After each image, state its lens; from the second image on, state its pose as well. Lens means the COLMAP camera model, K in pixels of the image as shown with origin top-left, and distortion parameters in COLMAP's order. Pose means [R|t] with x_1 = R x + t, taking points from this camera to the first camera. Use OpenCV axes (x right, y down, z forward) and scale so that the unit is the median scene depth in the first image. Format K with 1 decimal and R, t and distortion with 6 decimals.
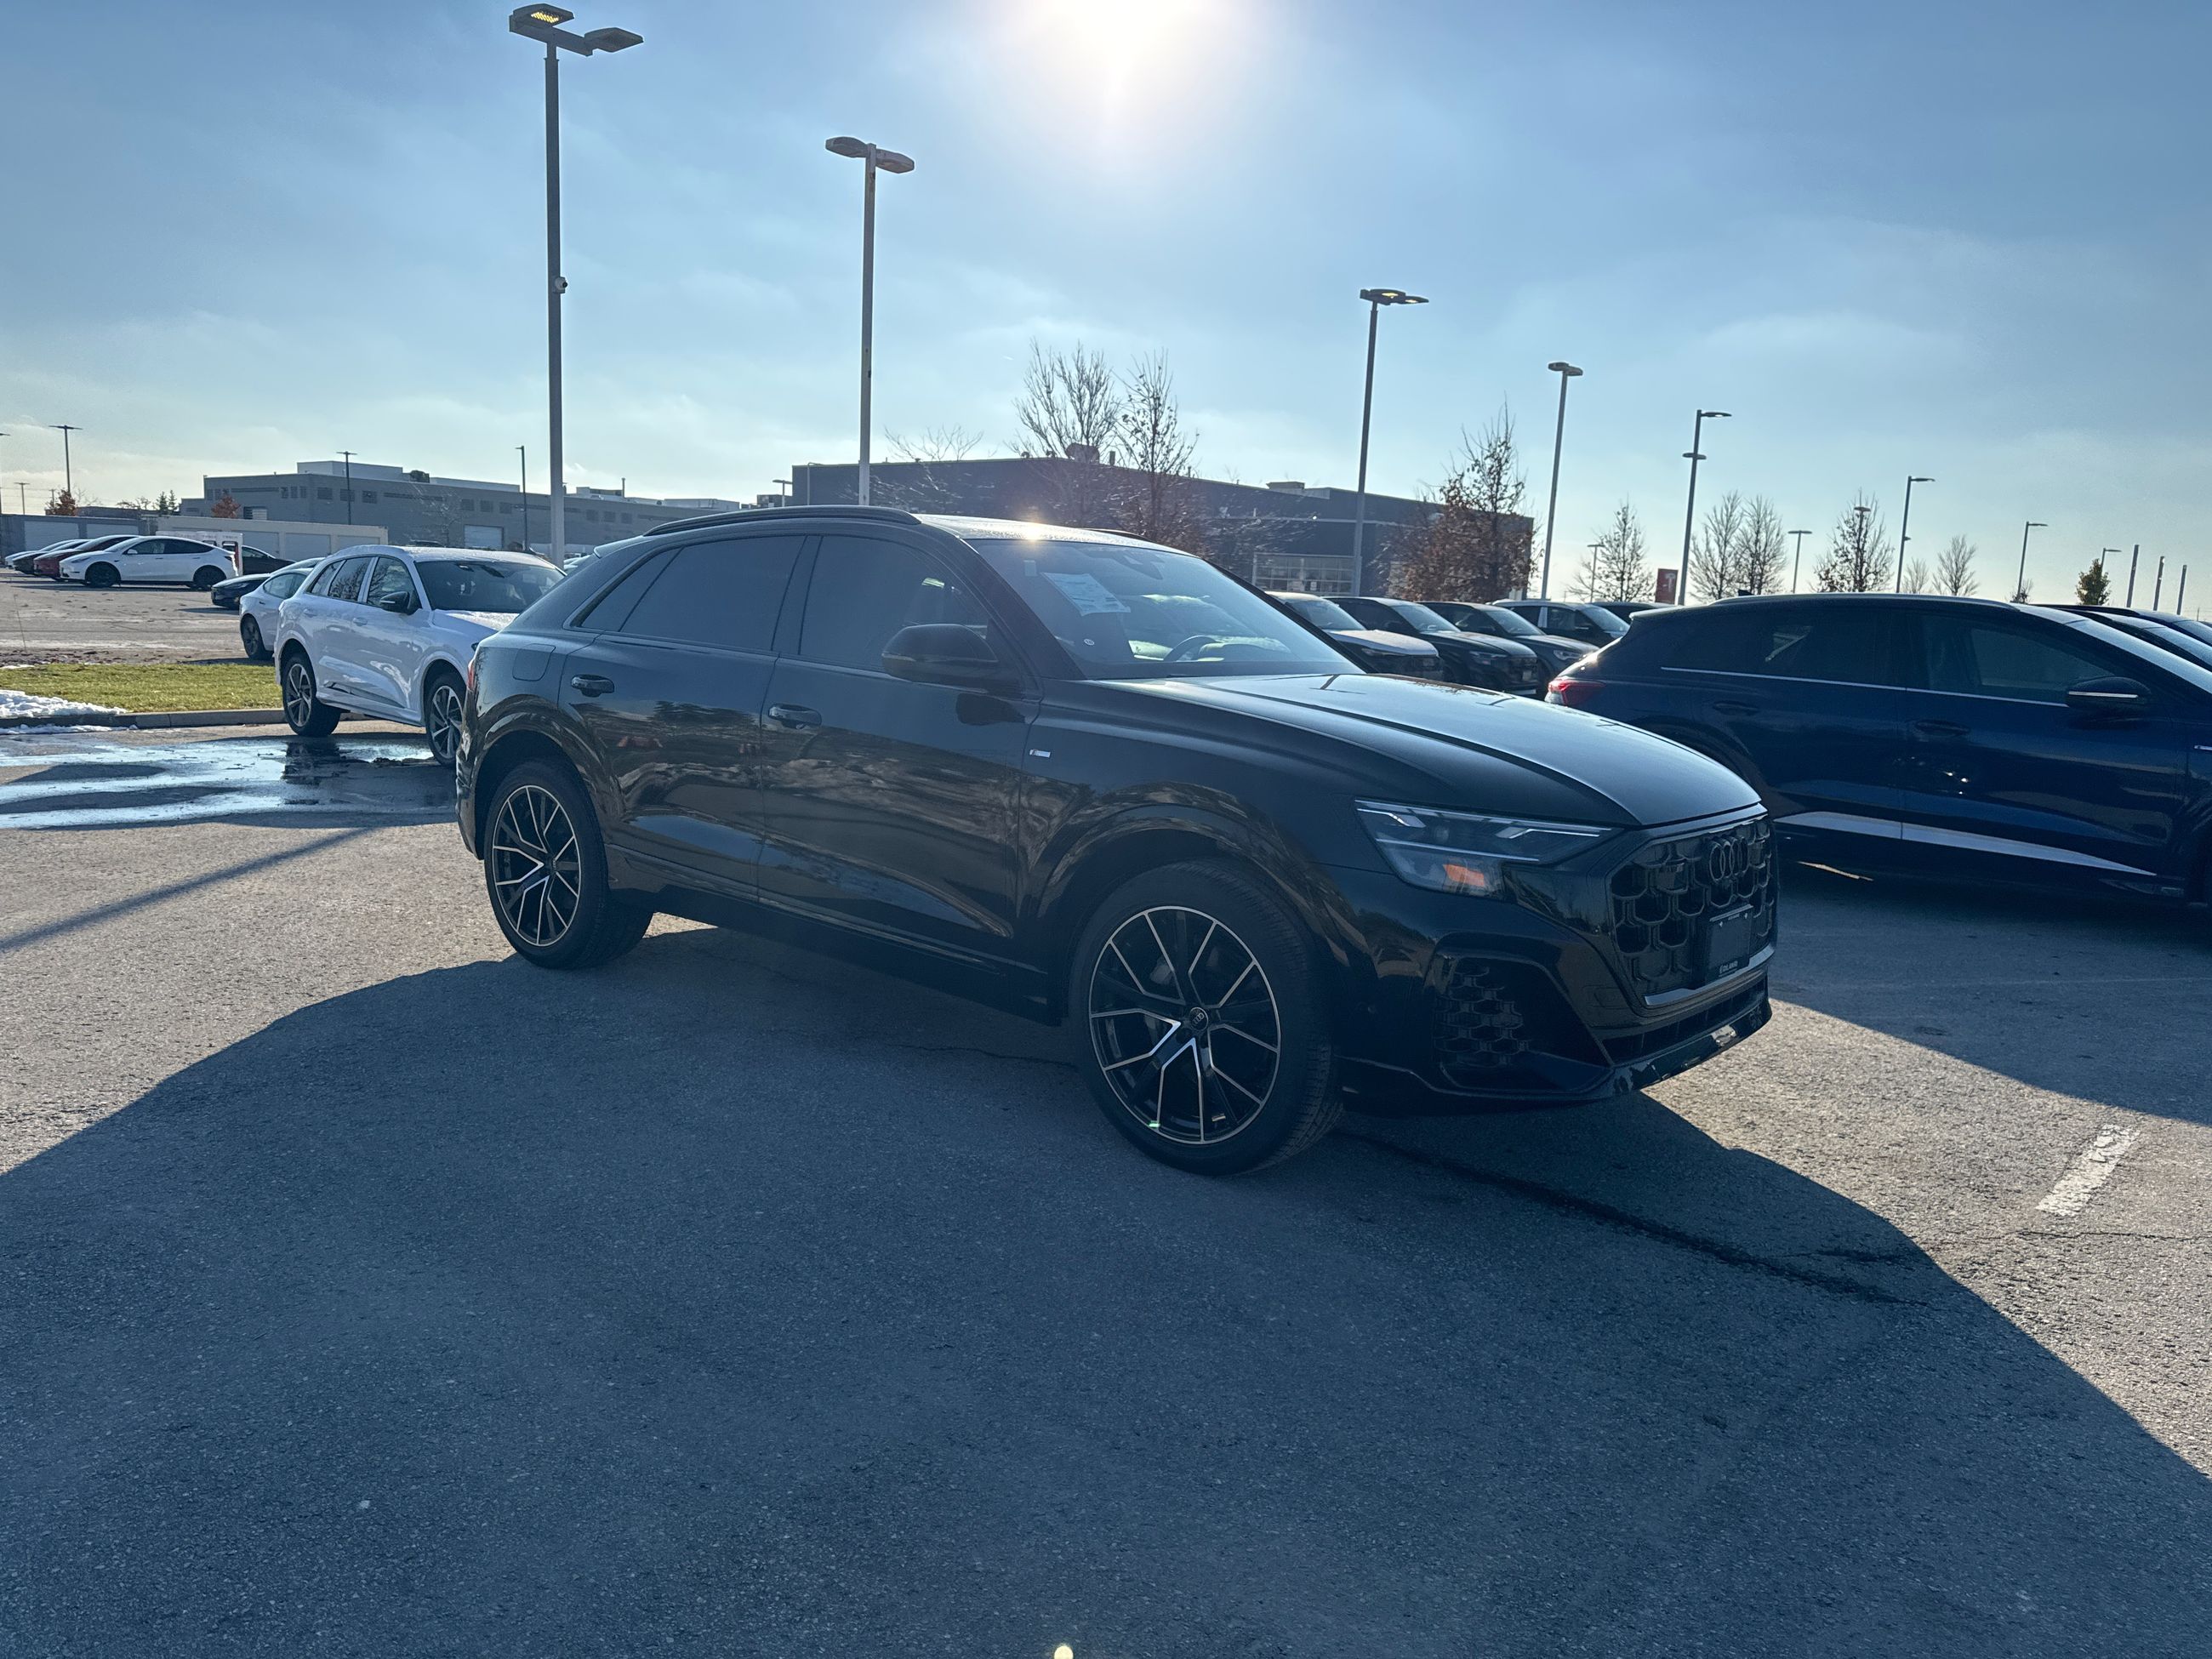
lens RADIAL K [[1550.2, 0, 1095.8], [0, 1550.2, 822.6], [0, 0, 1]] dist [0.067091, -0.083296]
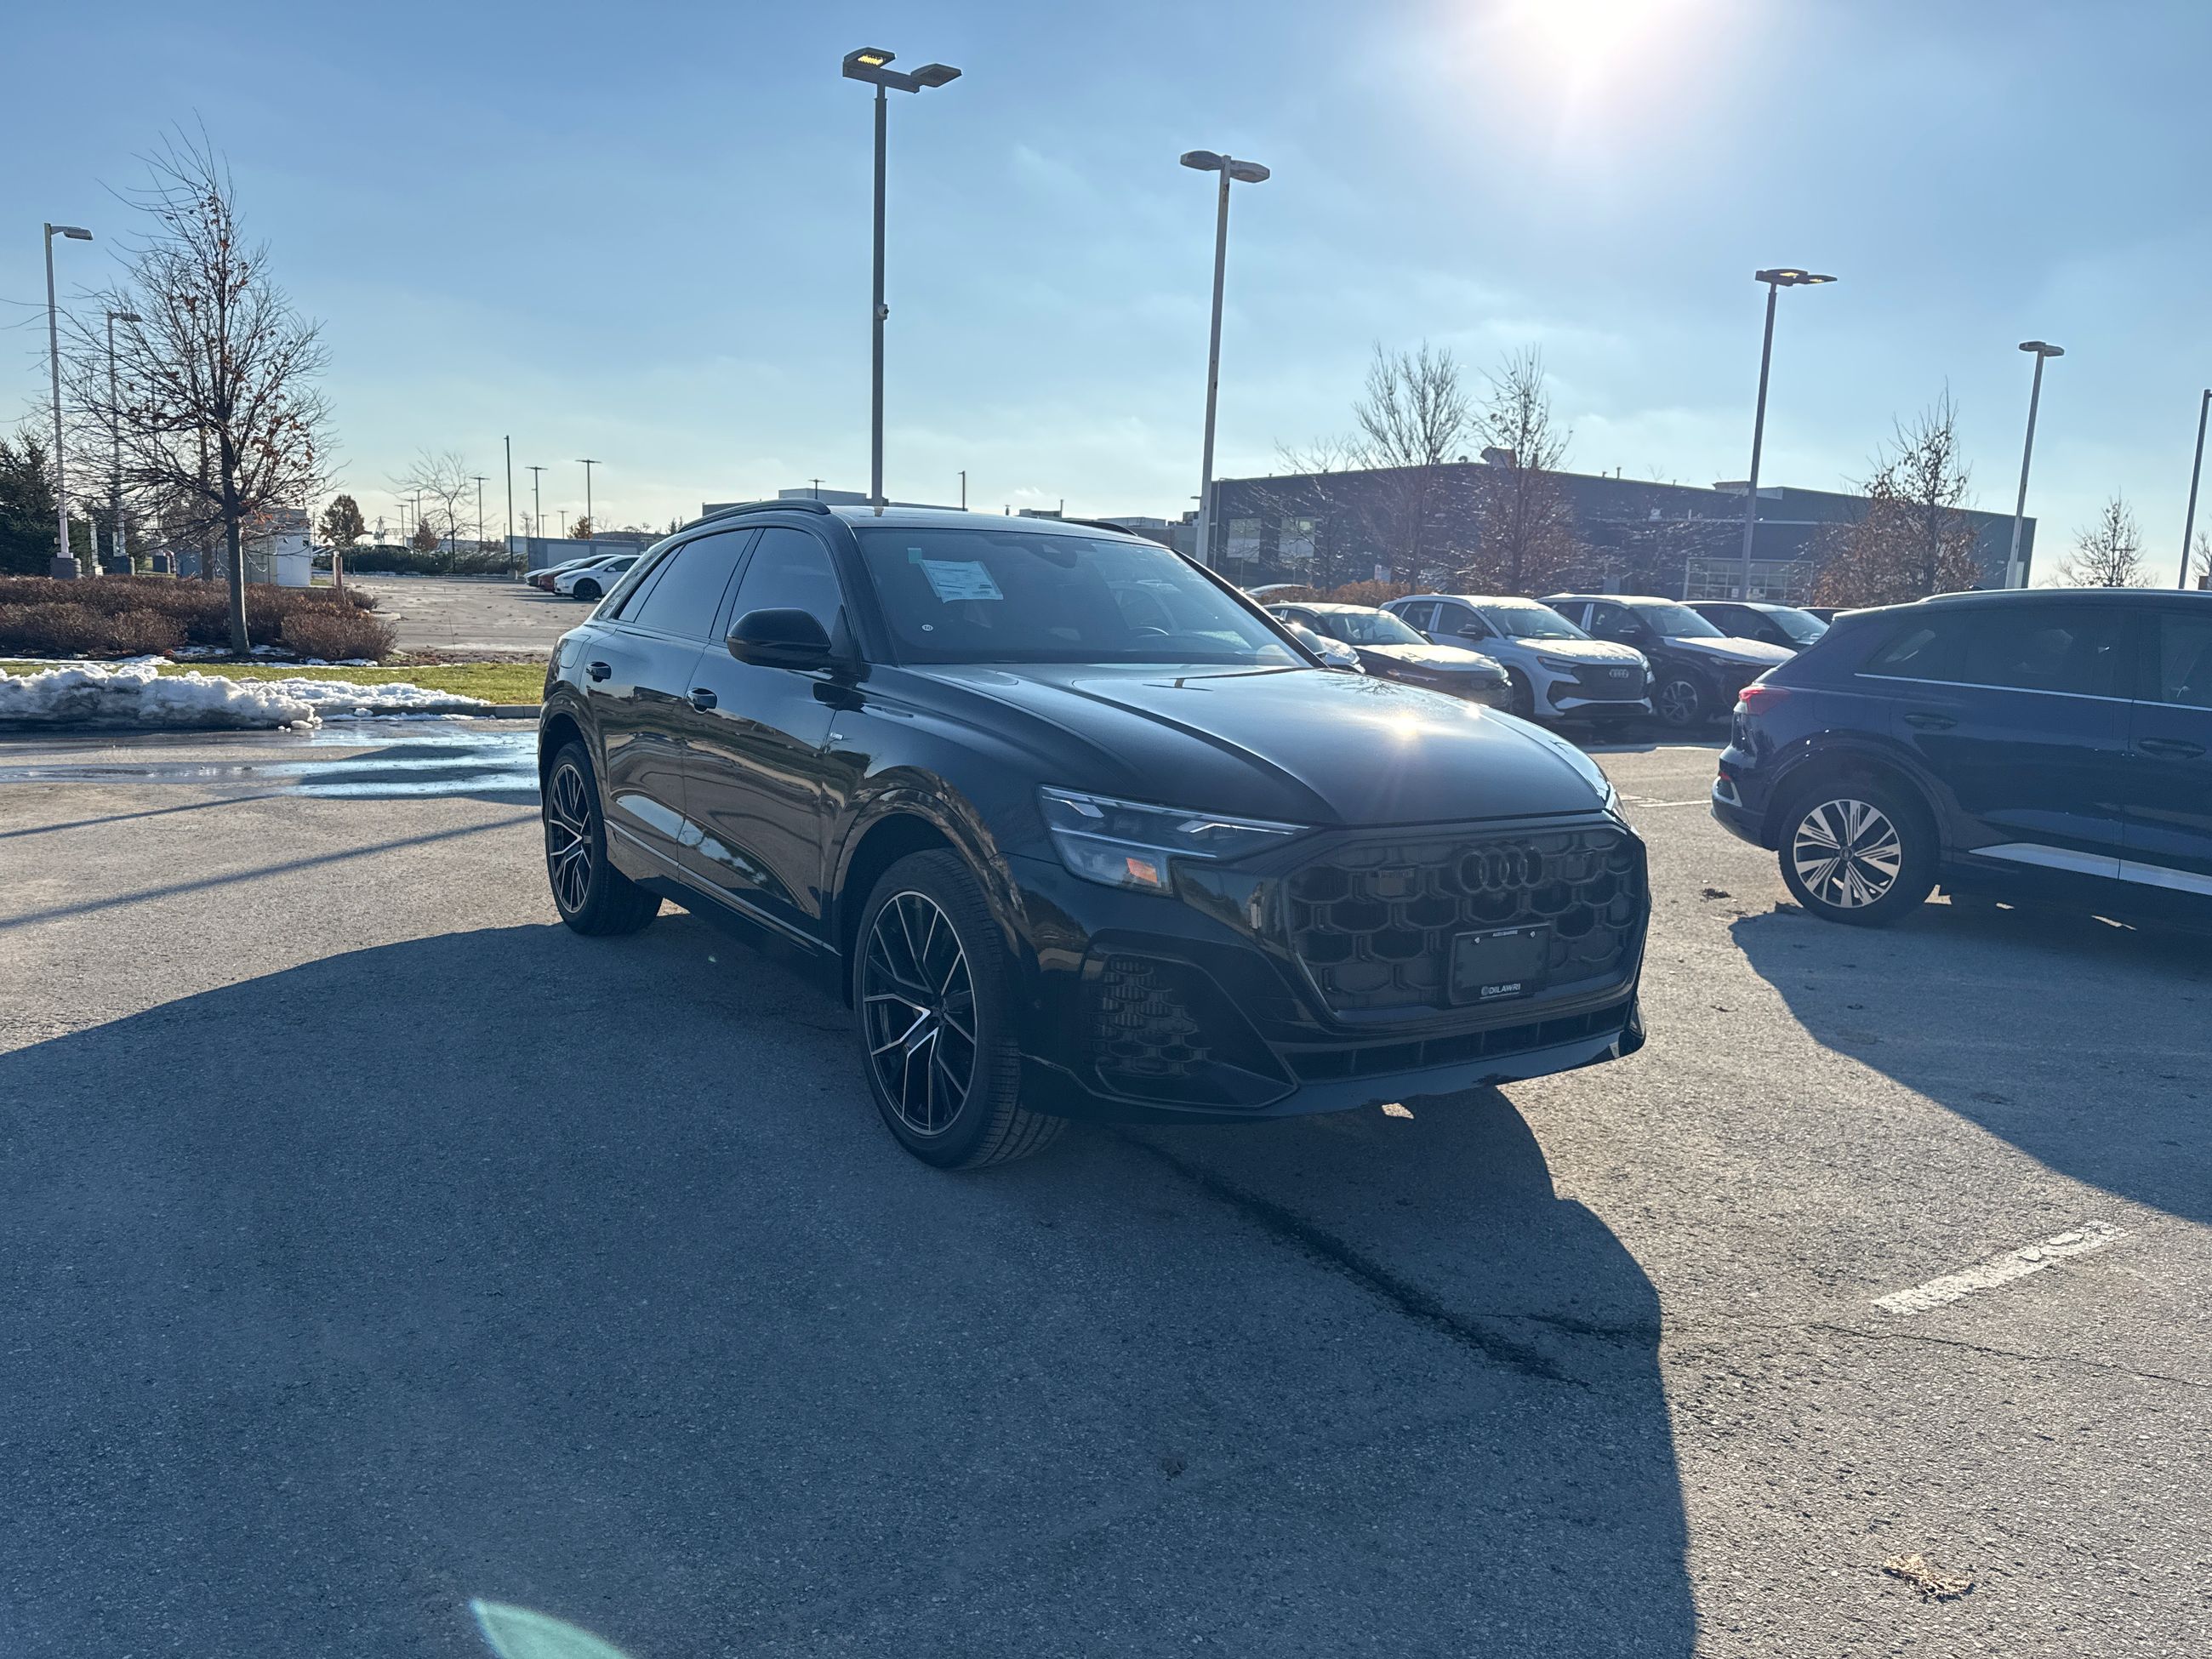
lens RADIAL K [[1550.2, 0, 1094.3], [0, 1550.2, 833.6], [0, 0, 1]] dist [0.067091, -0.083296]
pose [[0.962412, 0.038626, -0.268831, 0.335624], [-0.039045, 0.999230, 0.003790, 0.006916], [0.268771, 0.006849, 0.963180, 0.063402]]
